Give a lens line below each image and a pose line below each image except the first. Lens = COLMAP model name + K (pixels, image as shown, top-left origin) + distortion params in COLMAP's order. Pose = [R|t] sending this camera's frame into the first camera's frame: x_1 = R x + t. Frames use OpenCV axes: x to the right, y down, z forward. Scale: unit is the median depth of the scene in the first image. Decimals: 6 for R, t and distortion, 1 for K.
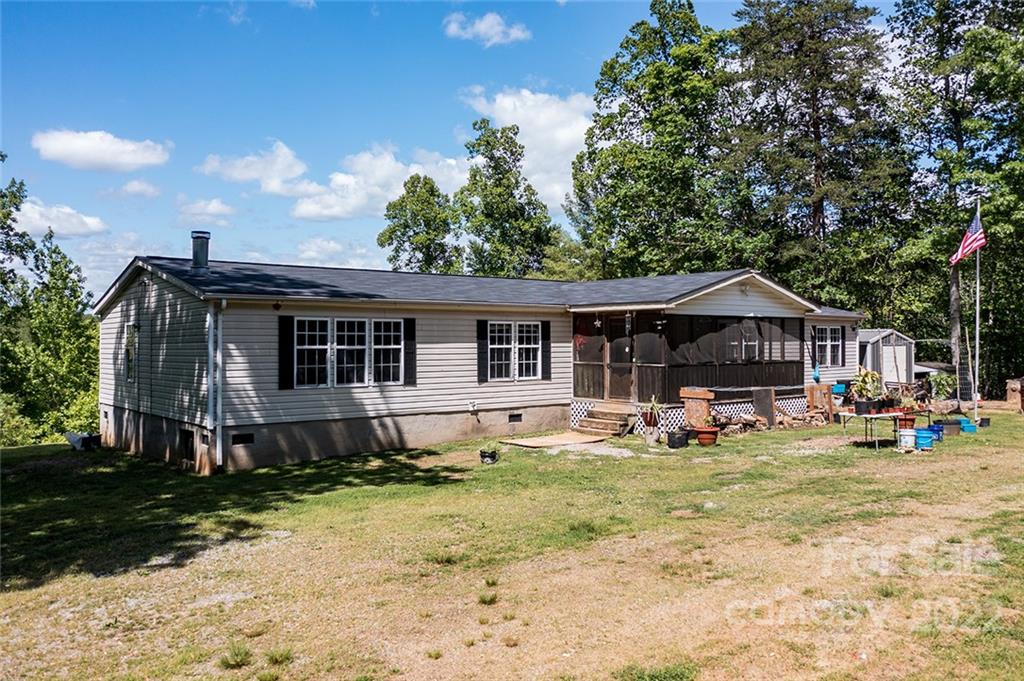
lens RADIAL K [[818.3, 0, 517.4], [0, 818.3, 333.0], [0, 0, 1]] dist [-0.010834, 0.002217]
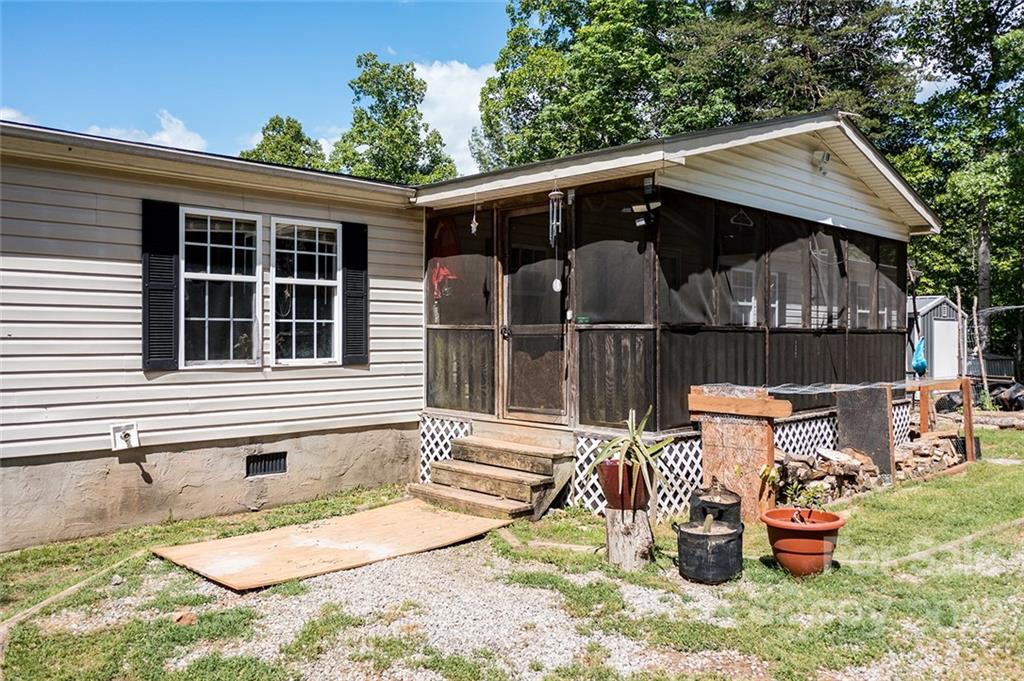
lens RADIAL K [[818.3, 0, 517.4], [0, 818.3, 333.0], [0, 0, 1]] dist [-0.010834, 0.002217]
pose [[0.995015, 0.006645, 0.099506, 0.077983], [-0.007317, 0.999953, 0.006386, 0.038545], [-0.099459, -0.007082, 0.995016, 0.605177]]
